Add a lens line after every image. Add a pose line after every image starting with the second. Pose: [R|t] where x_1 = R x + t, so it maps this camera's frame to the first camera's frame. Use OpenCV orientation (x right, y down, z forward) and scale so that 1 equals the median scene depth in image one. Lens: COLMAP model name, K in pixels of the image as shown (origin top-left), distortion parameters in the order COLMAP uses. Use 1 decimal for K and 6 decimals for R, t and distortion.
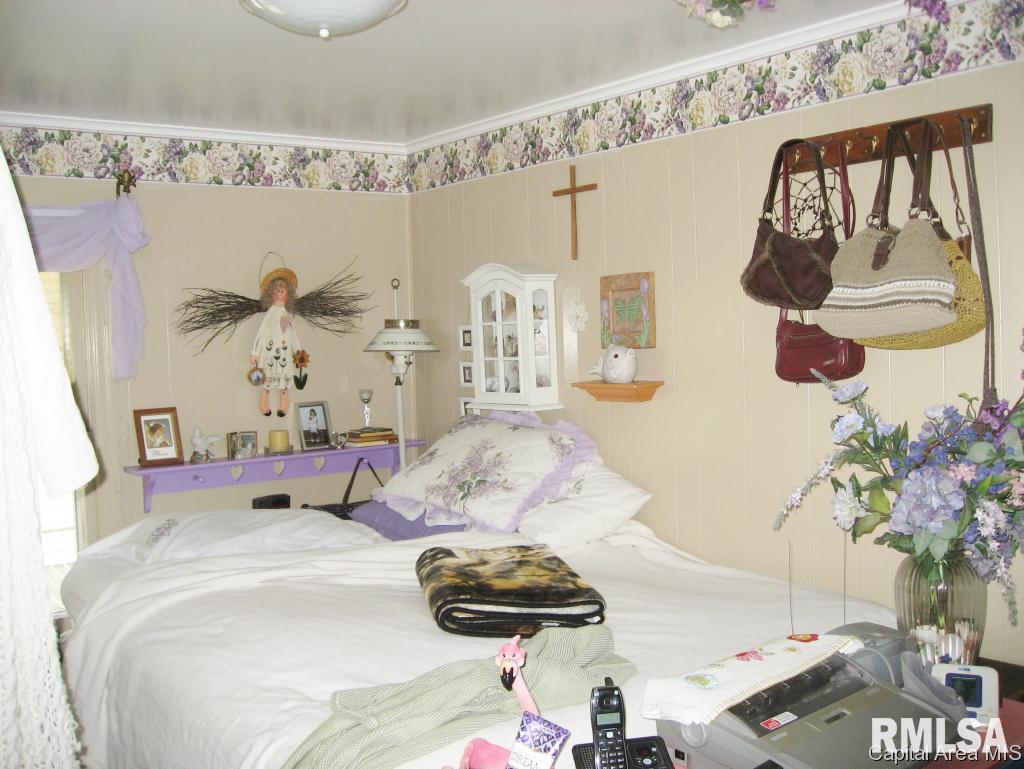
lens RADIAL K [[1120.0, 0, 505.3], [0, 1120.0, 381.3], [0, 0, 1]] dist [-0.085691, 0.000000]
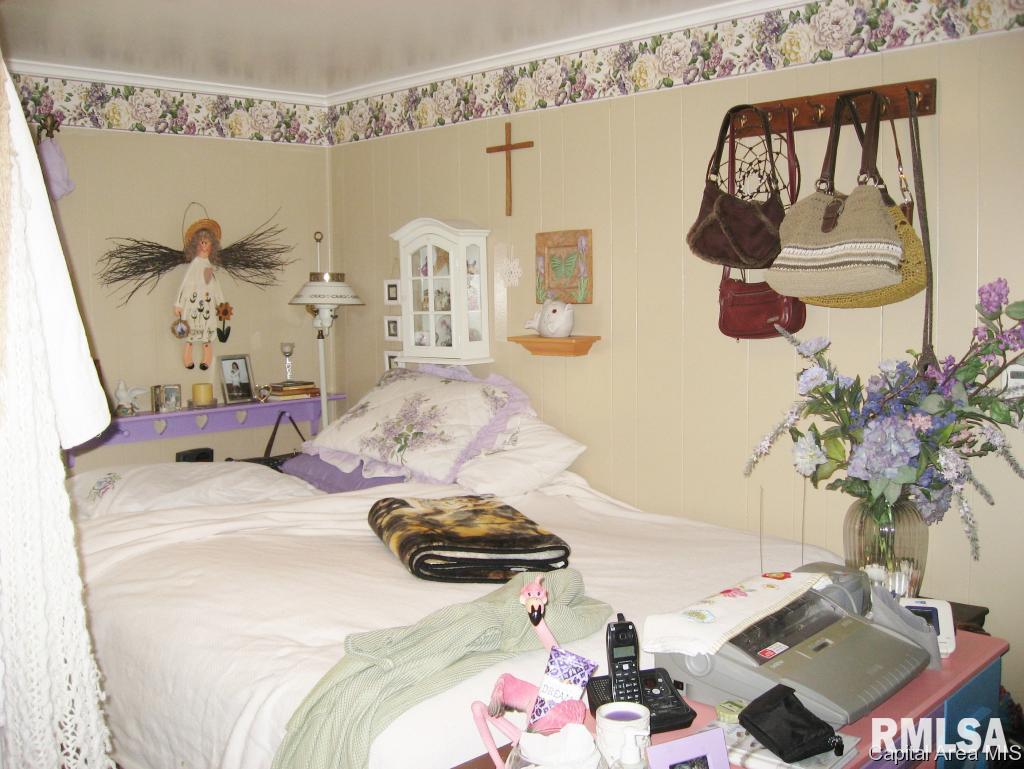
lens RADIAL K [[1120.0, 0, 515.3], [0, 1120.0, 385.1], [0, 0, 1]] dist [-0.085691, 0.000000]
pose [[0.991907, 0.002250, 0.126948, -0.069528], [-0.007668, 0.999080, 0.042201, 0.002136], [-0.126736, -0.042832, 0.991011, -0.015544]]
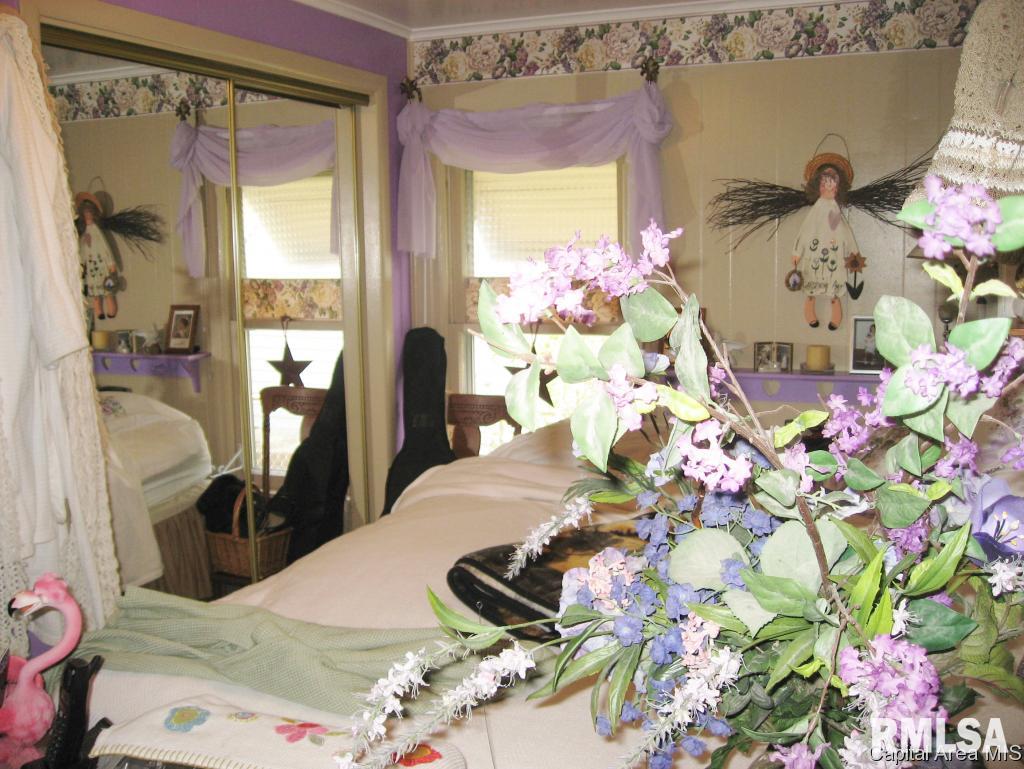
lens RADIAL K [[1120.0, 0, 507.6], [0, 1120.0, 386.3], [0, 0, 1]] dist [-0.085691, 0.000000]
pose [[0.467285, 0.145719, -0.872015, 0.566750], [-0.038698, 0.988749, 0.144489, -0.050731], [0.883260, -0.033772, 0.467667, 0.508596]]
